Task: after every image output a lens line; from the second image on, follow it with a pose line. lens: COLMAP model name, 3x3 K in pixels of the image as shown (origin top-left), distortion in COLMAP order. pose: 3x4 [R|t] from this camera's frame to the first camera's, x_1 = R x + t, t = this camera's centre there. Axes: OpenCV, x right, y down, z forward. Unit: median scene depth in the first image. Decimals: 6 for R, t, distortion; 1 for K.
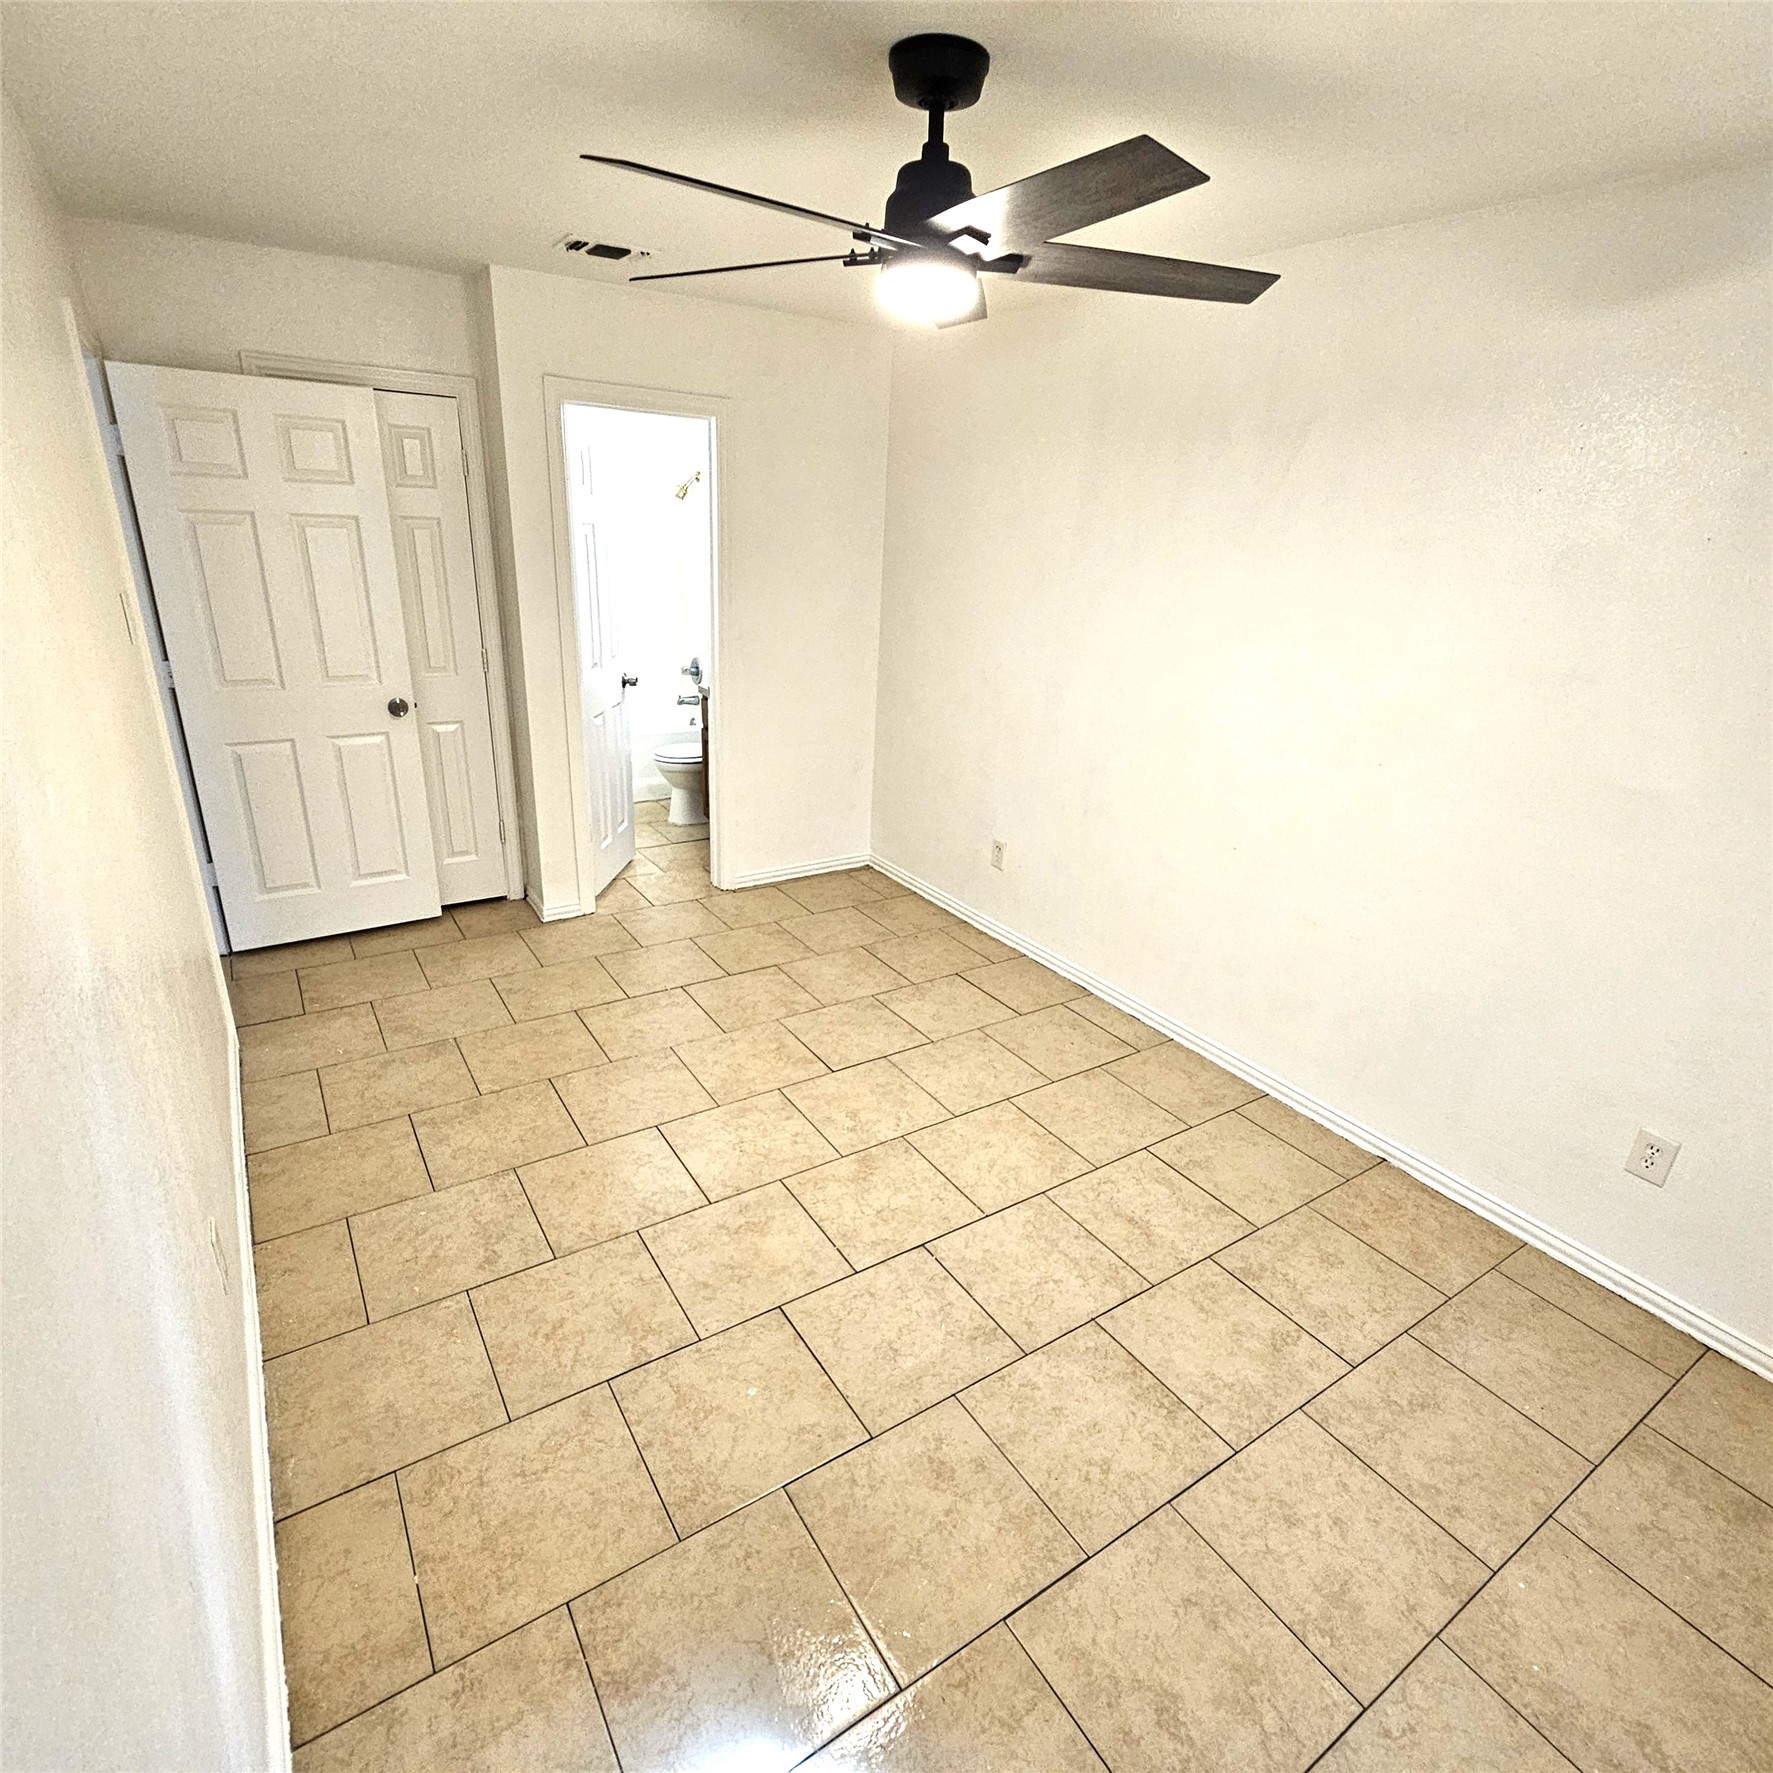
lens RADIAL K [[975.2, 0, 891.9], [0, 975.2, 886.6], [0, 0, 1]] dist [0.000162, 0.001117]
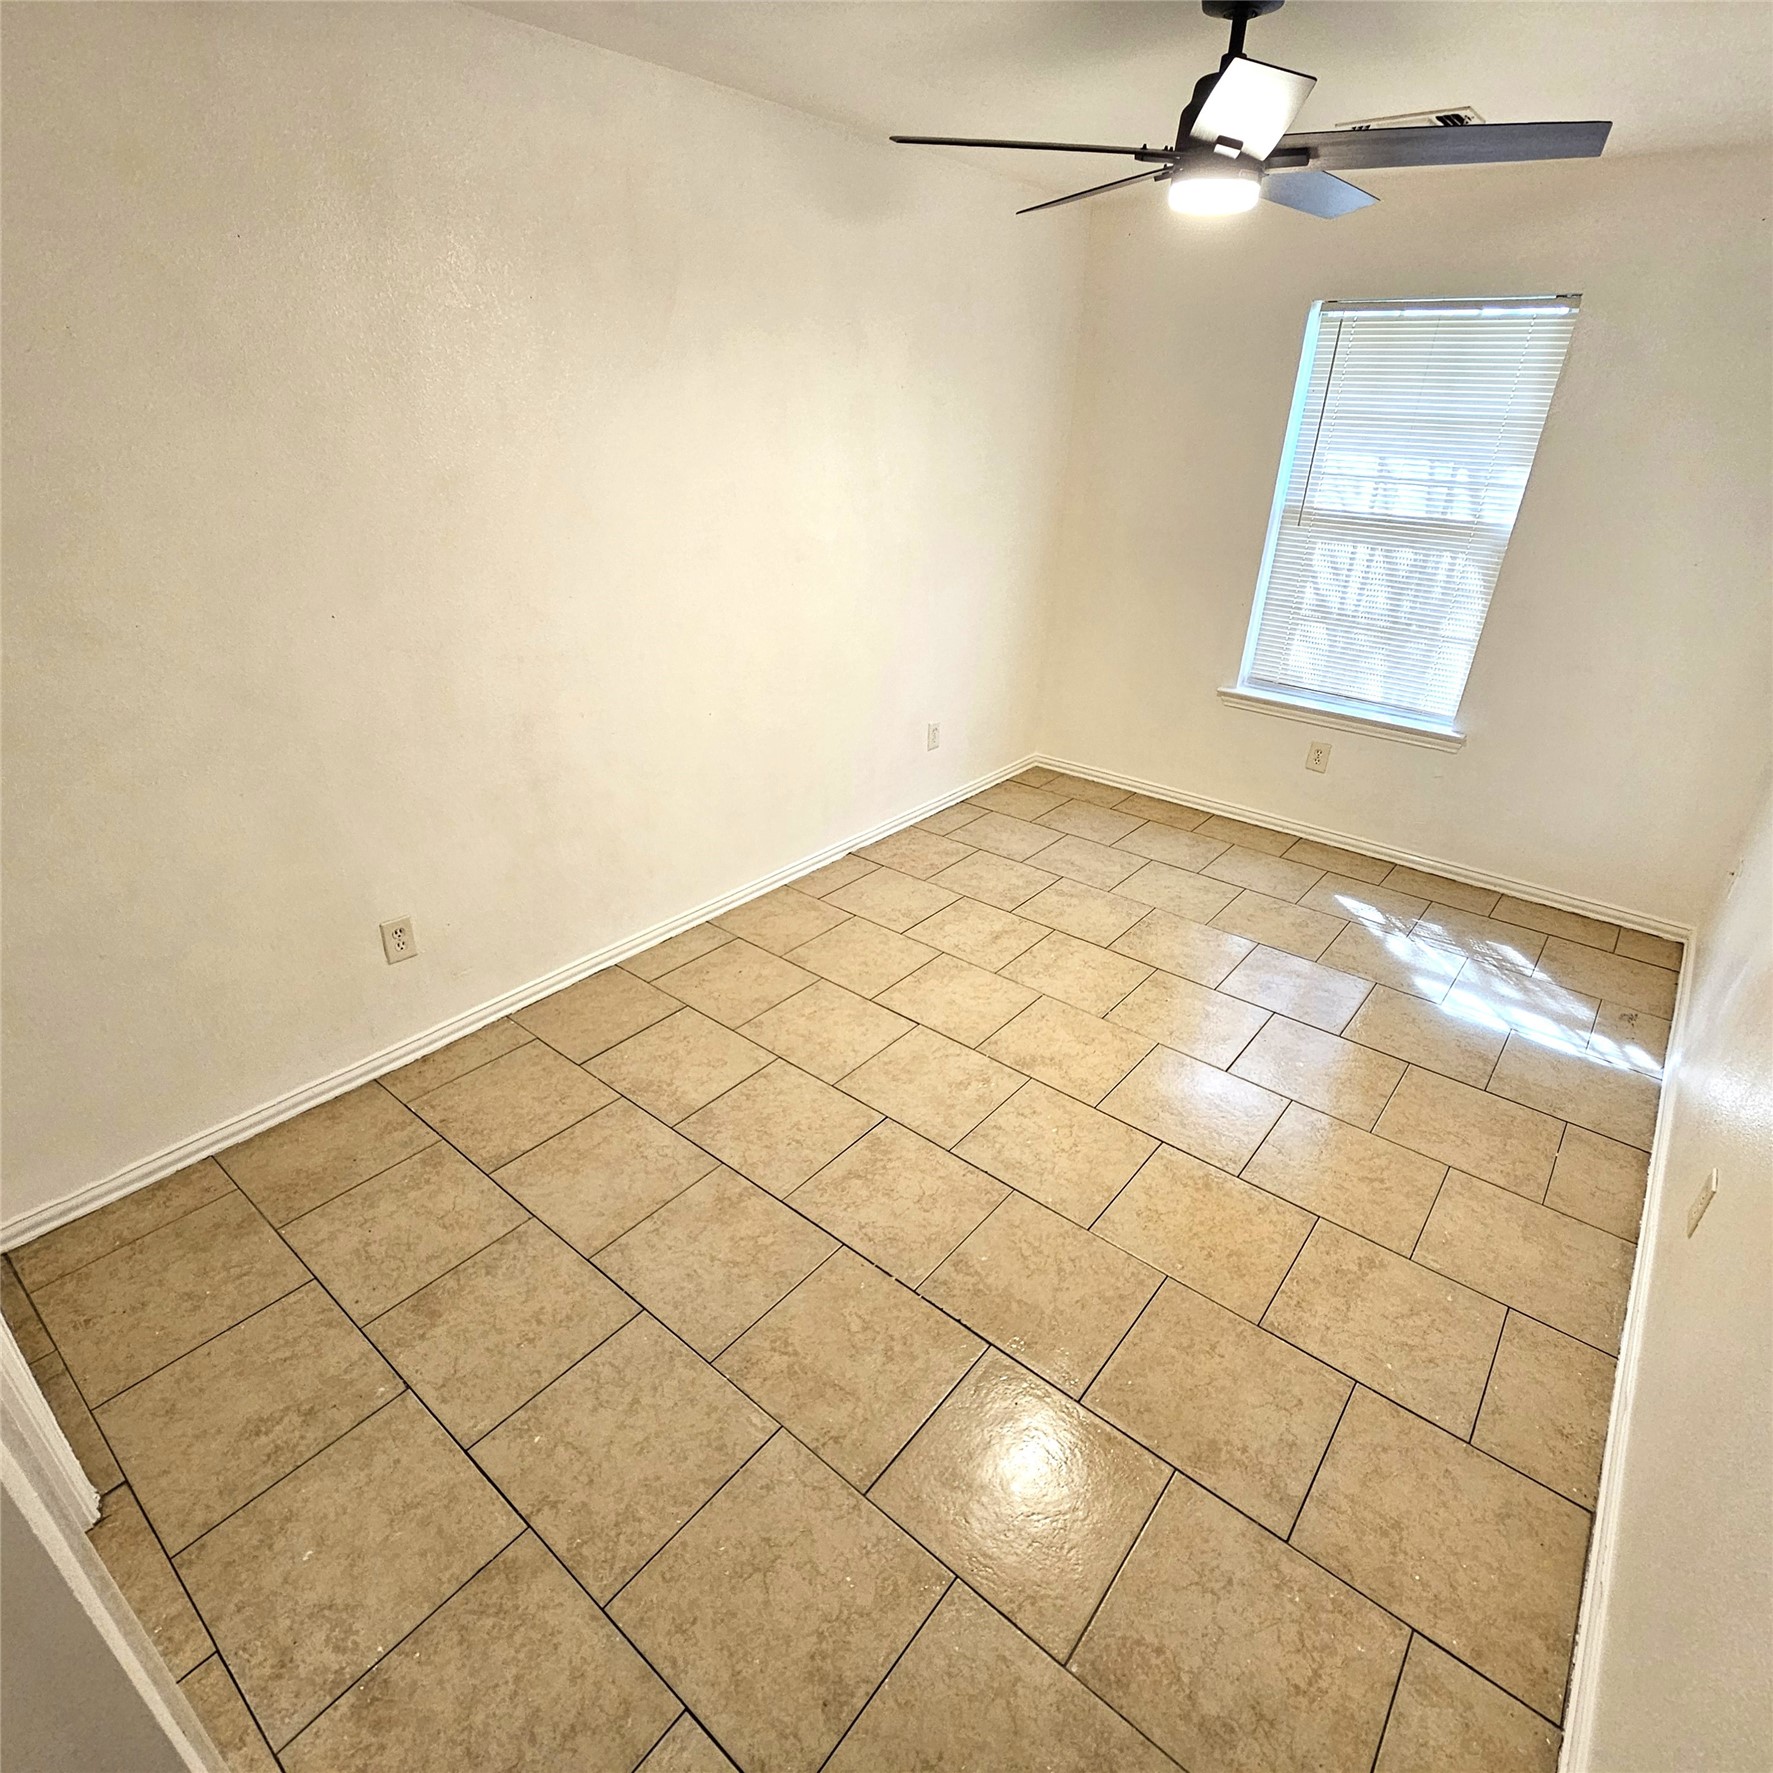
lens RADIAL K [[975.2, 0, 886.7], [0, 975.2, 887.9], [0, 0, 1]] dist [0.000162, 0.001117]
pose [[-0.295965, -0.481601, 0.824903, -0.810302], [0.302494, 0.771889, 0.559182, -0.525018], [-0.906036, 0.415027, -0.082770, 1.246417]]
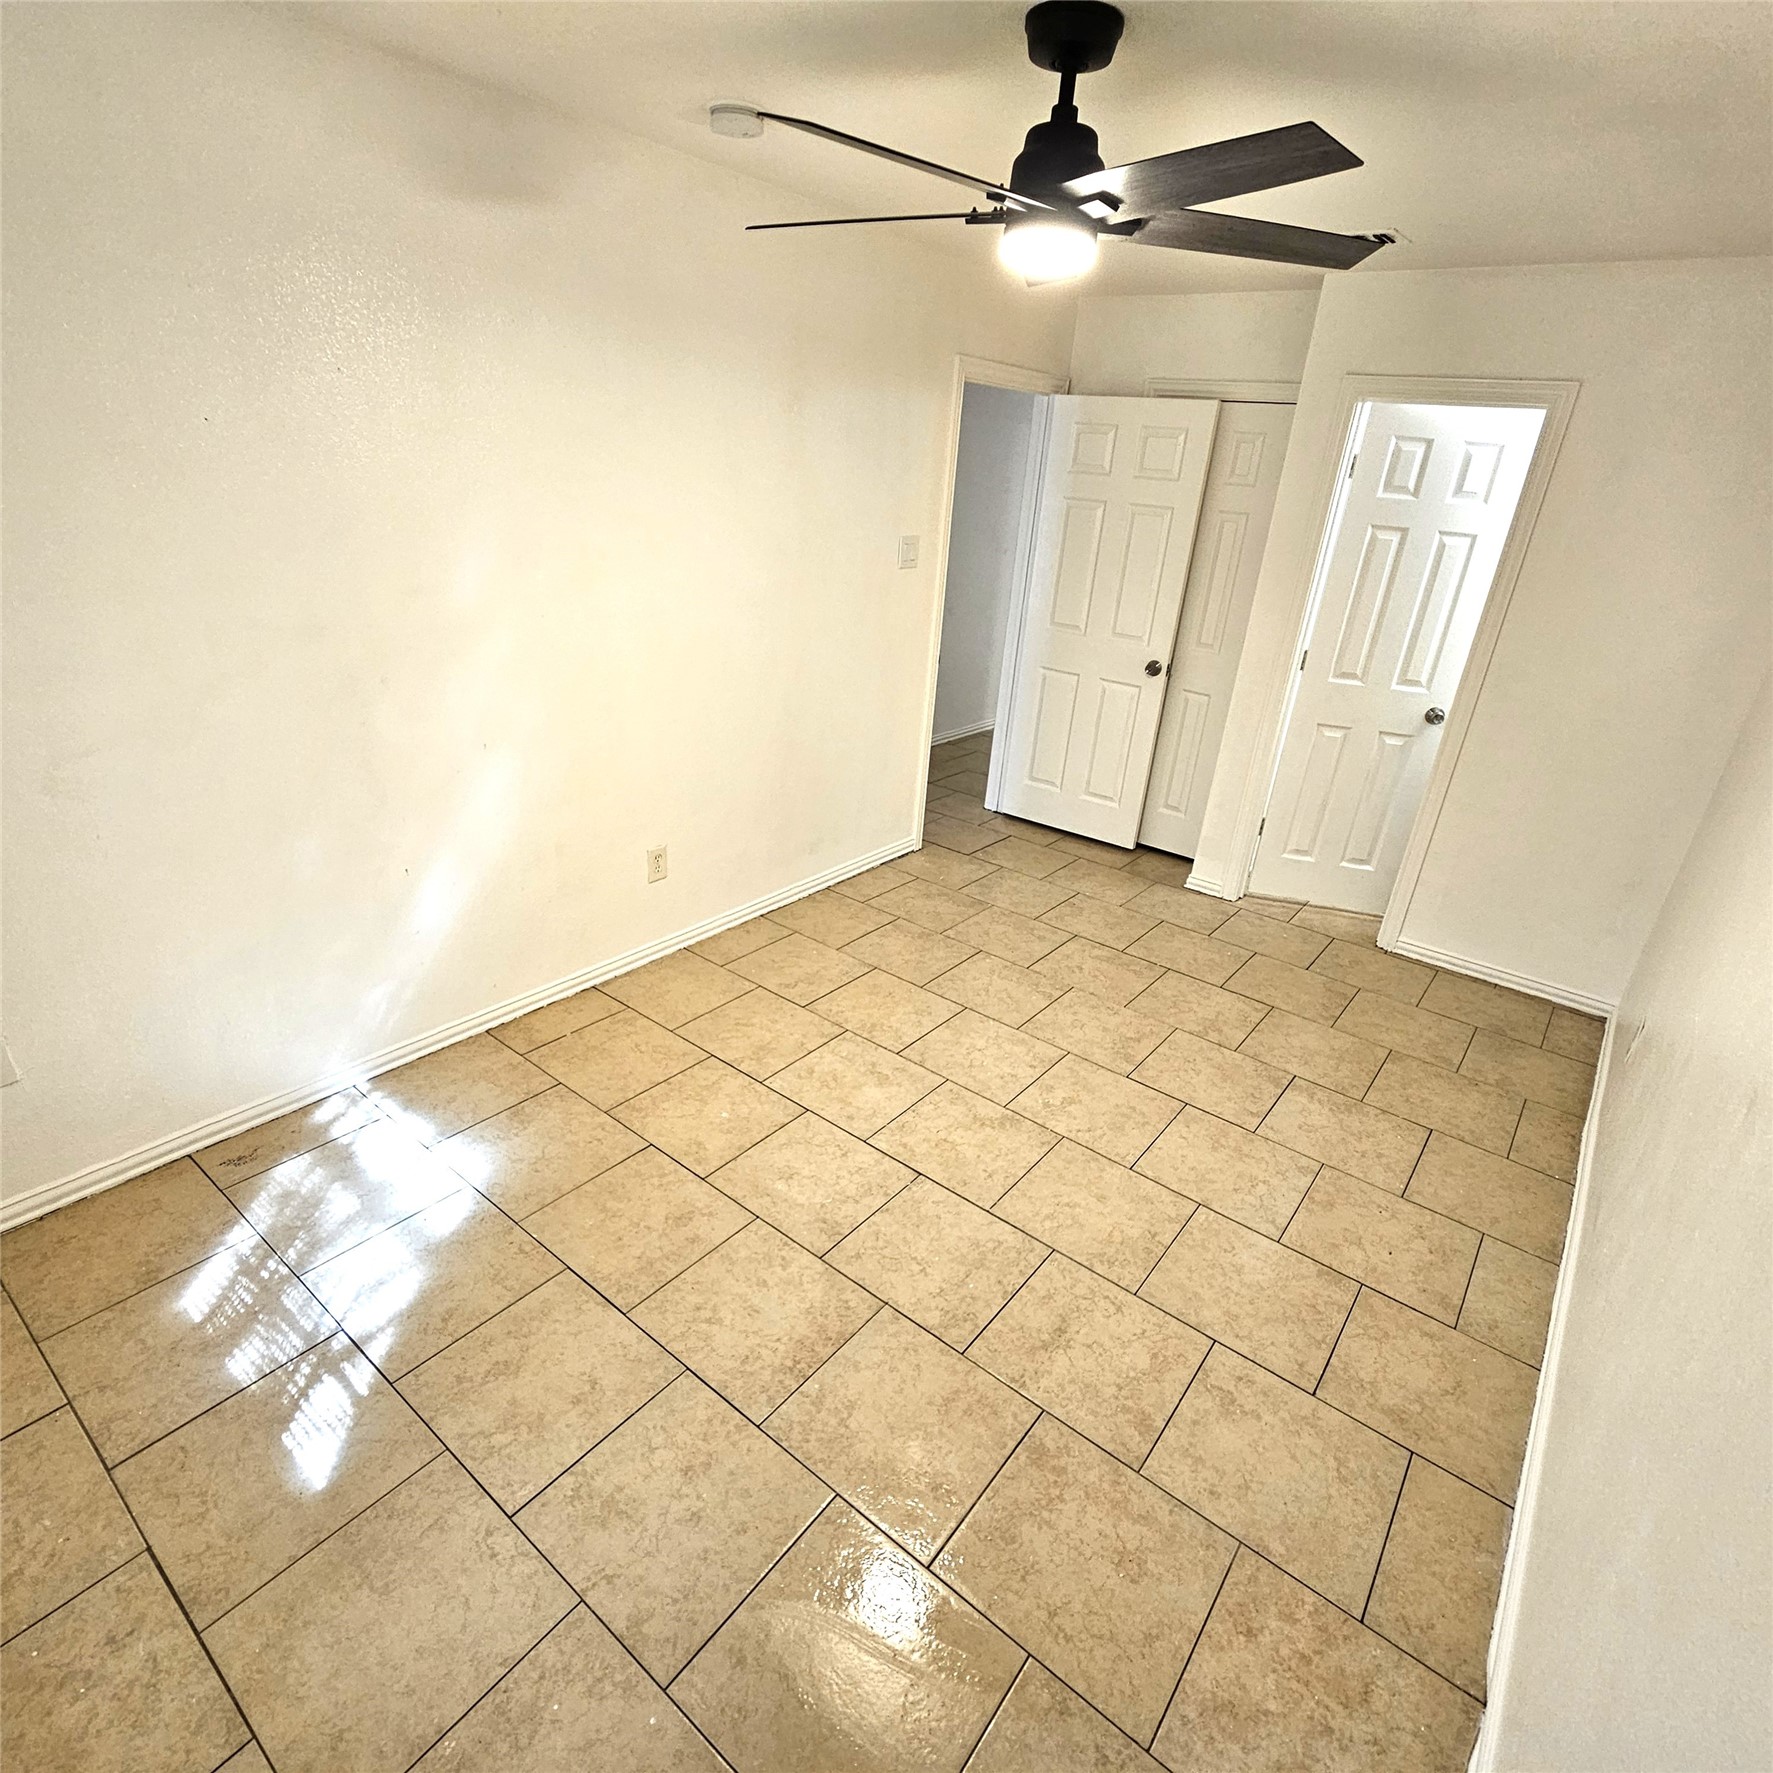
lens RADIAL K [[975.2, 0, 890.6], [0, 975.2, 893.0], [0, 0, 1]] dist [0.000162, 0.001117]
pose [[0.321479, 0.360541, -0.875592, 0.806995], [-0.388829, 0.893386, 0.225106, -0.122641], [0.863402, 0.268089, 0.427393, 0.430265]]
